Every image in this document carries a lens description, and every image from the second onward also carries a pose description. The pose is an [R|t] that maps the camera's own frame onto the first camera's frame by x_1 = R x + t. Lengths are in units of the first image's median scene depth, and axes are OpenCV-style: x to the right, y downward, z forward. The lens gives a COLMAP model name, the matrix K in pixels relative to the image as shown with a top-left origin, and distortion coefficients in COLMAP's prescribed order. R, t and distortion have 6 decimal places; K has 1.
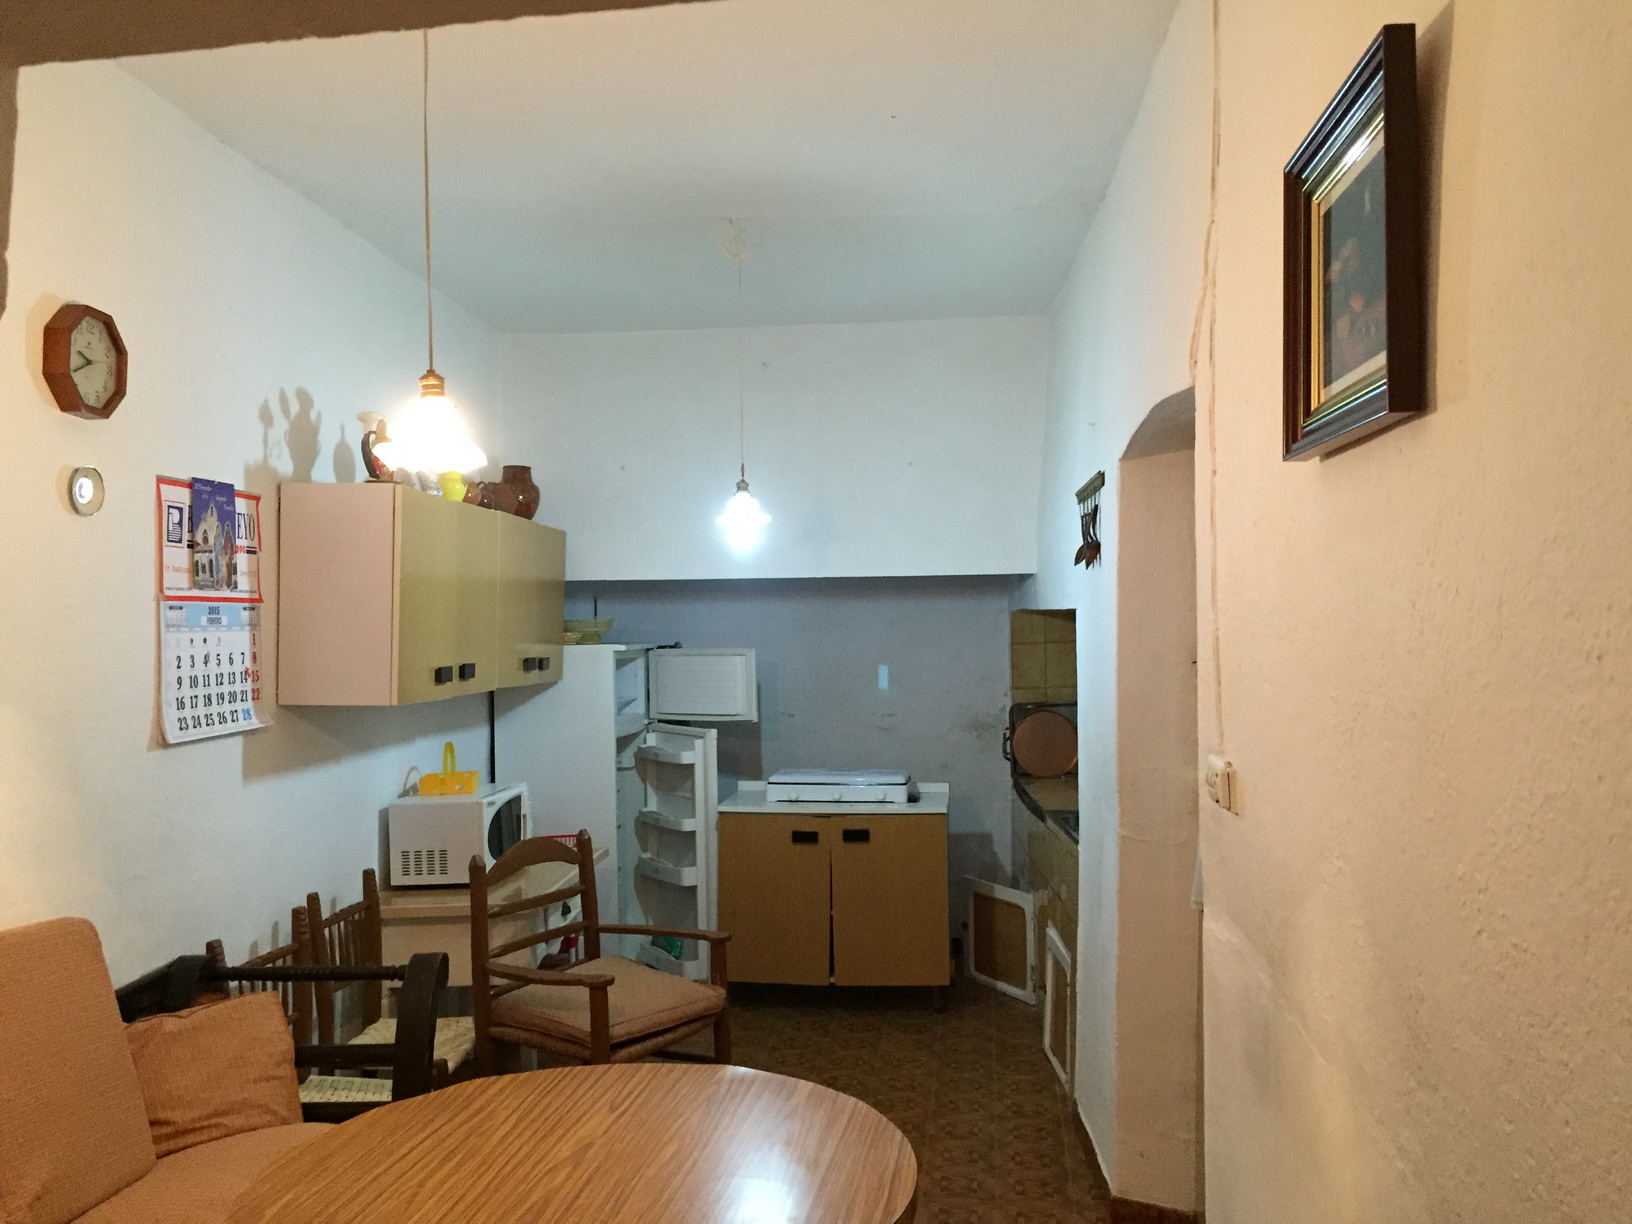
lens RADIAL K [[1366.7, 0, 815.2], [0, 1366.7, 611.4], [0, 0, 1]] dist [0.053371, -0.018427]
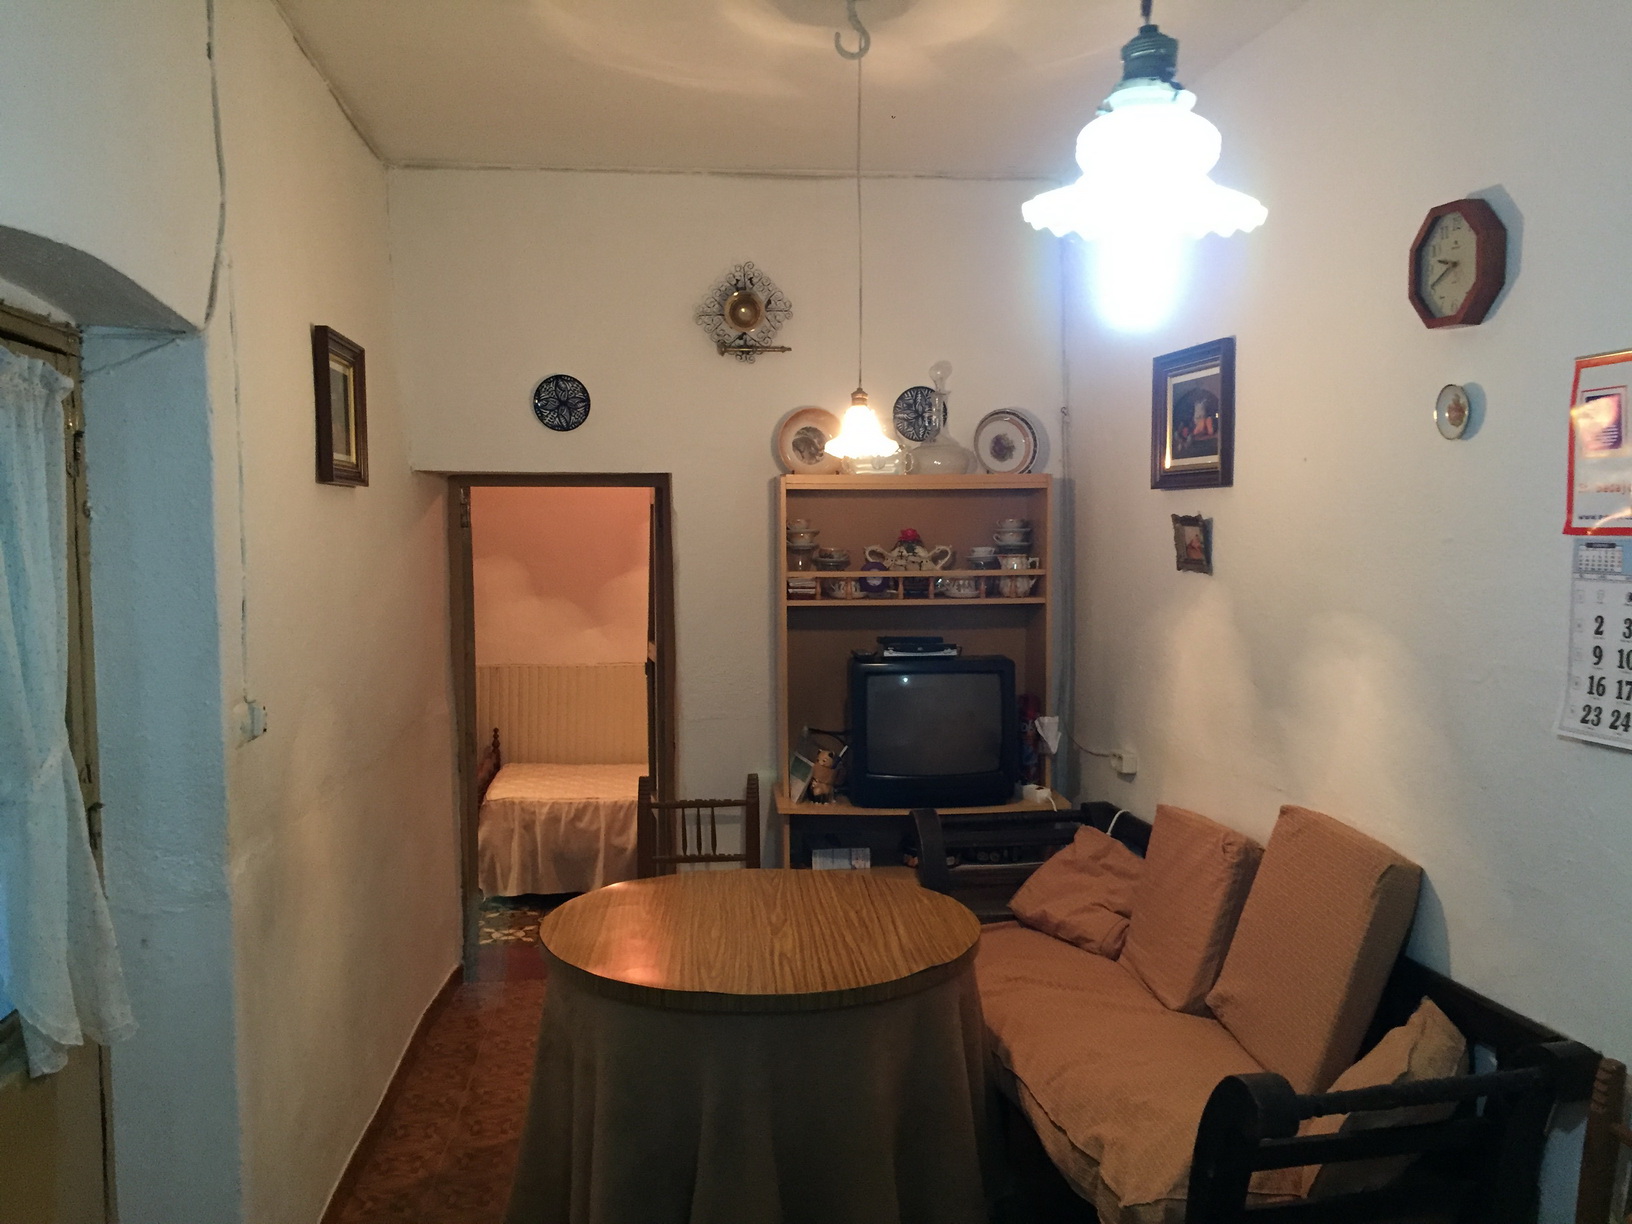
lens RADIAL K [[1366.7, 0, 815.9], [0, 1366.7, 618.6], [0, 0, 1]] dist [0.053371, -0.018427]
pose [[-0.972293, 0.025799, -0.232339, 0.074407], [0.010059, 0.997588, 0.068677, -0.017394], [0.233550, 0.064437, -0.970207, 1.587786]]
